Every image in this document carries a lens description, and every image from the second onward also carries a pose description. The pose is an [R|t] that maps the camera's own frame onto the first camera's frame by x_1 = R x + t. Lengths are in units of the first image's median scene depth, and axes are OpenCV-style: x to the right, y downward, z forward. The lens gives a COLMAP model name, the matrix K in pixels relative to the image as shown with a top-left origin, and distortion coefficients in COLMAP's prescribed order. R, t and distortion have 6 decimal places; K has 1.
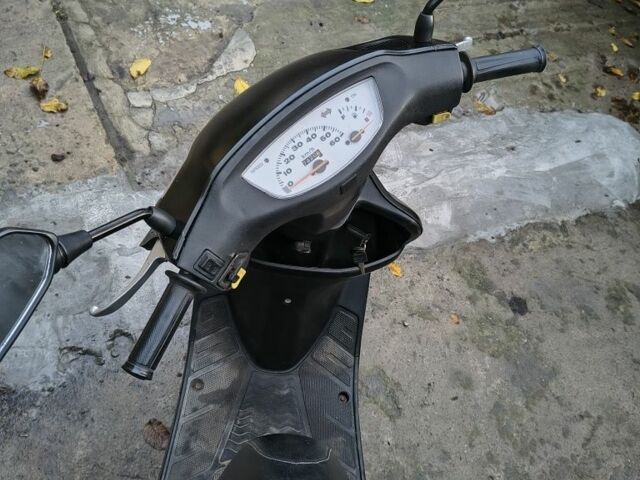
lens RADIAL K [[596.3, 0, 322.6], [0, 596.3, 241.3], [0, 0, 1]] dist [0.031380, 0.000000]
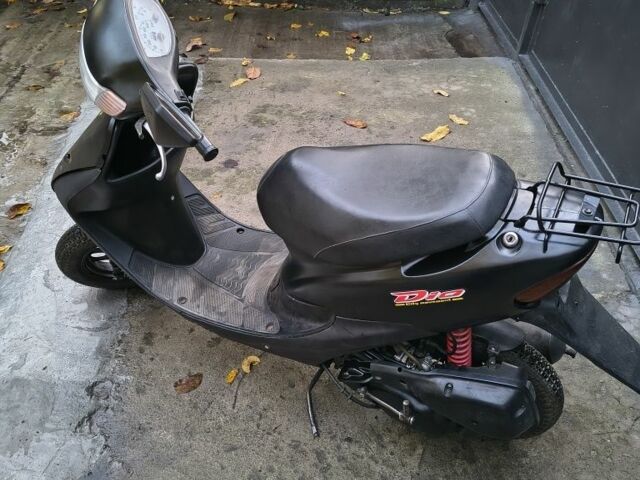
lens RADIAL K [[596.3, 0, 314.6], [0, 596.3, 242.3], [0, 0, 1]] dist [0.031380, 0.000000]
pose [[0.415480, -0.760719, 0.498681, -0.443853], [0.795057, 0.570052, 0.207185, 0.083642], [-0.441883, 0.310399, 0.841660, -0.205603]]
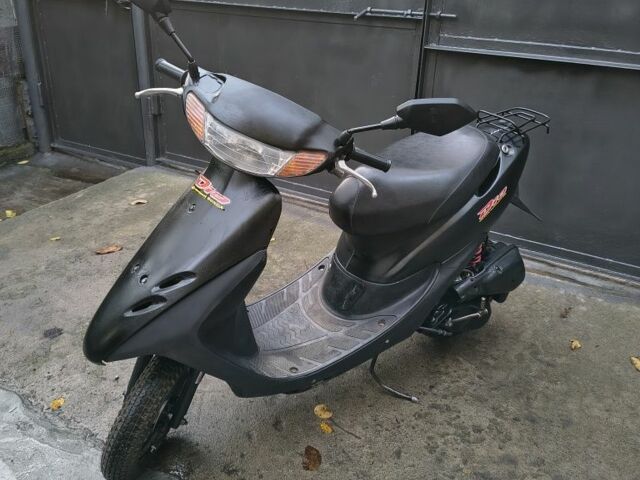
lens RADIAL K [[596.3, 0, 321.7], [0, 596.3, 238.3], [0, 0, 1]] dist [0.031380, 0.000000]
pose [[-0.542604, -0.581867, 0.605814, -0.604646], [0.583513, 0.257692, 0.770135, -0.576316], [-0.604230, 0.771379, 0.199702, 0.311603]]
